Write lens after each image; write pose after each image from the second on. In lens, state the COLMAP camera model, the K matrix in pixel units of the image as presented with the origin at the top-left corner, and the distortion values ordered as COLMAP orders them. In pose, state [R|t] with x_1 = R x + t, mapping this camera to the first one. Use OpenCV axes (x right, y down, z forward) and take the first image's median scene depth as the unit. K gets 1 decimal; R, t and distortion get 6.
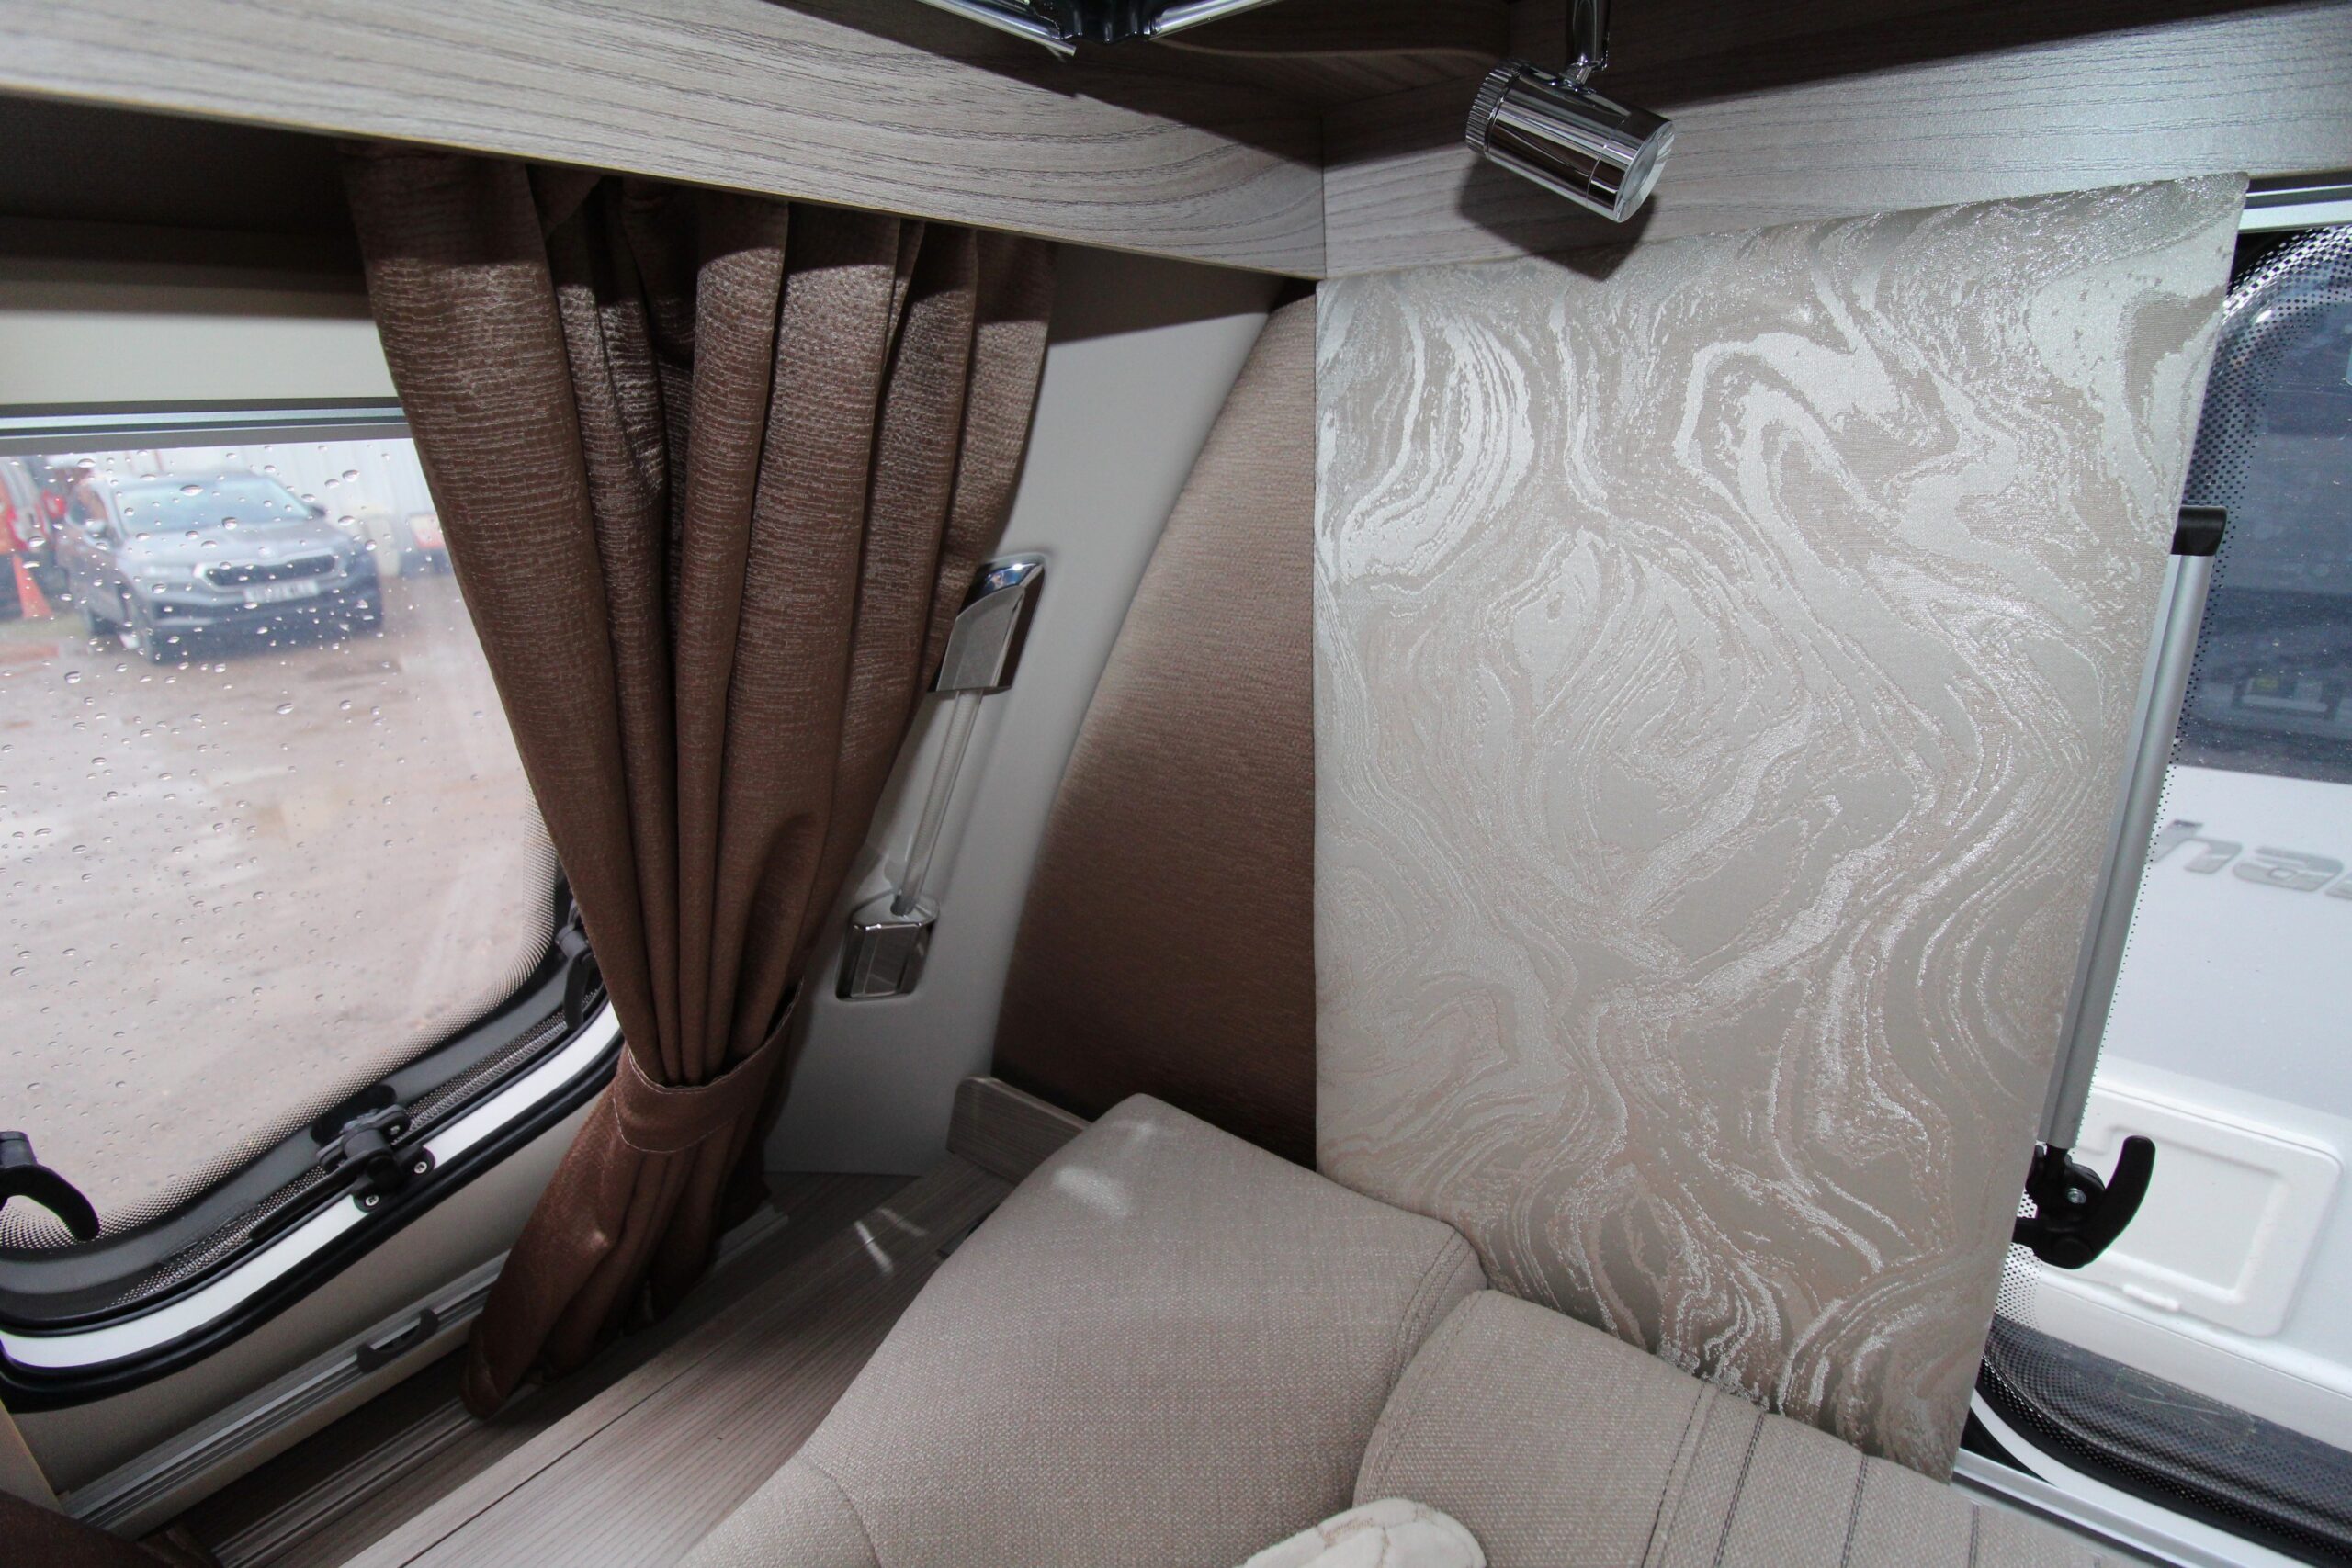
lens RADIAL K [[1089.9, 0, 1177.0], [0, 1089.9, 753.6], [0, 0, 1]] dist [-0.003247, -0.010608]
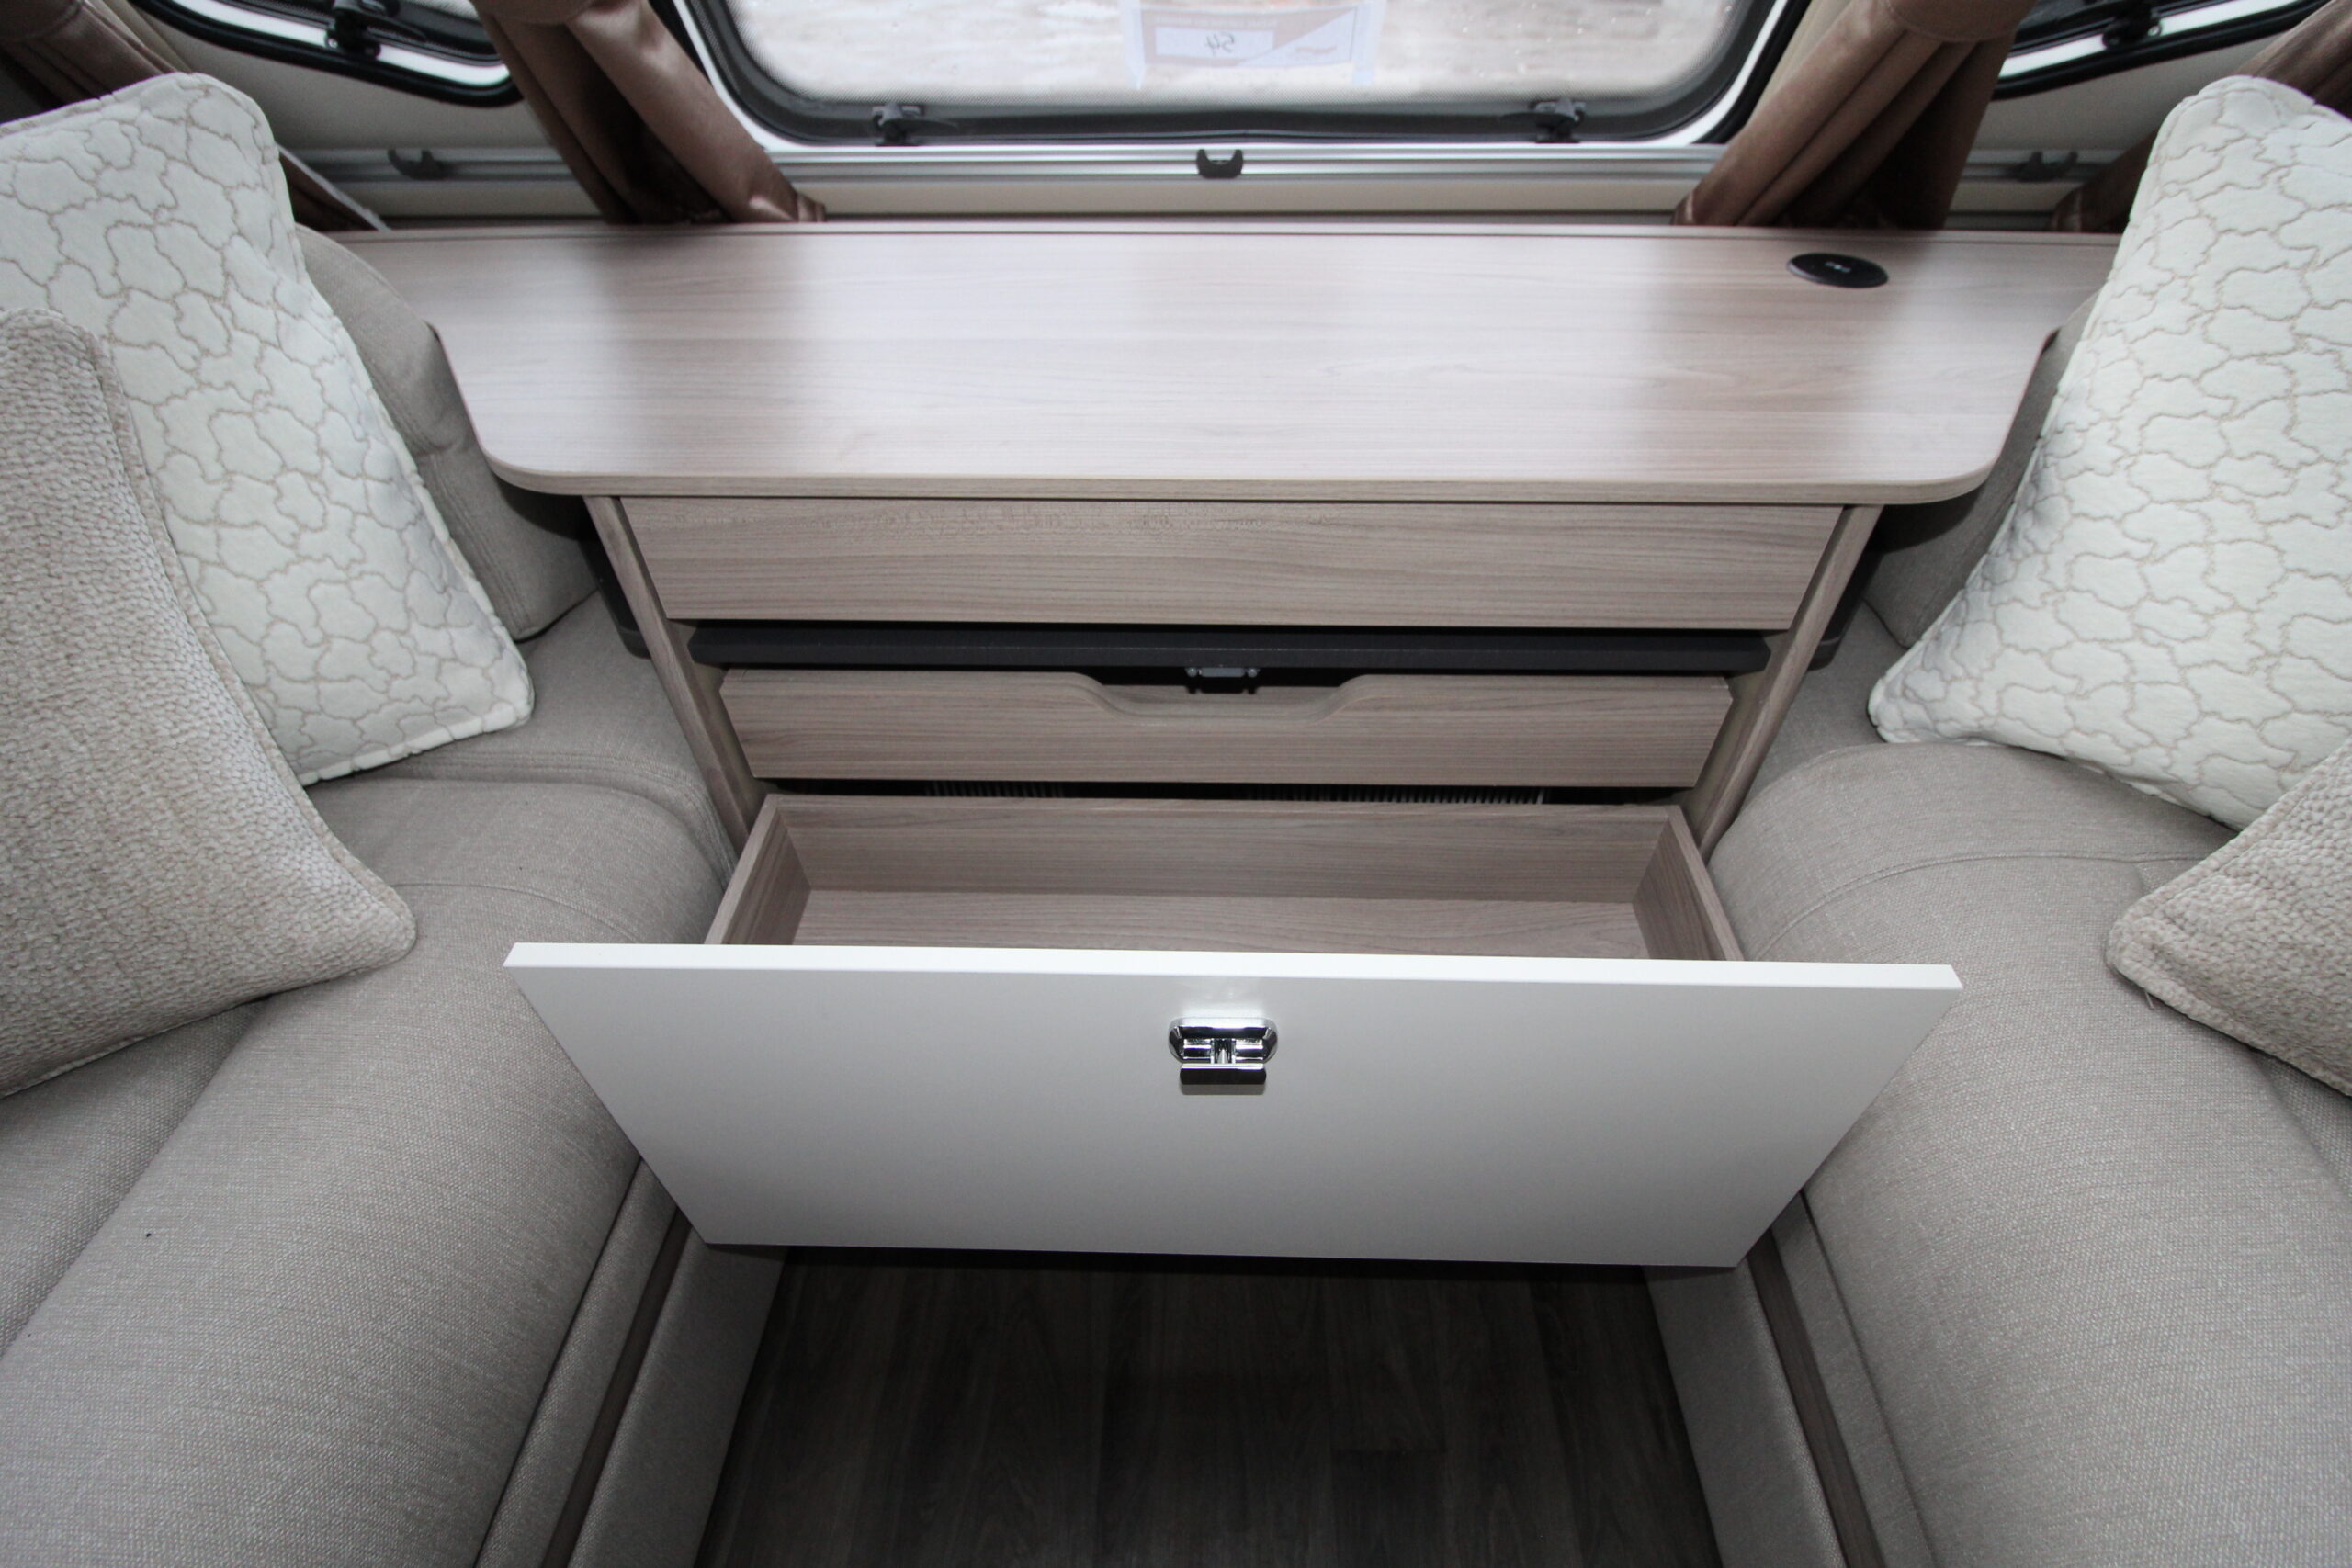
lens RADIAL K [[1089.9, 0, 1186.5], [0, 1089.9, 772.1], [0, 0, 1]] dist [-0.003247, -0.010608]
pose [[0.587152, 0.570092, -0.574672, -0.100179], [-0.244030, 0.801562, 0.545845, 0.812020], [0.771818, -0.180257, 0.609758, -1.152825]]
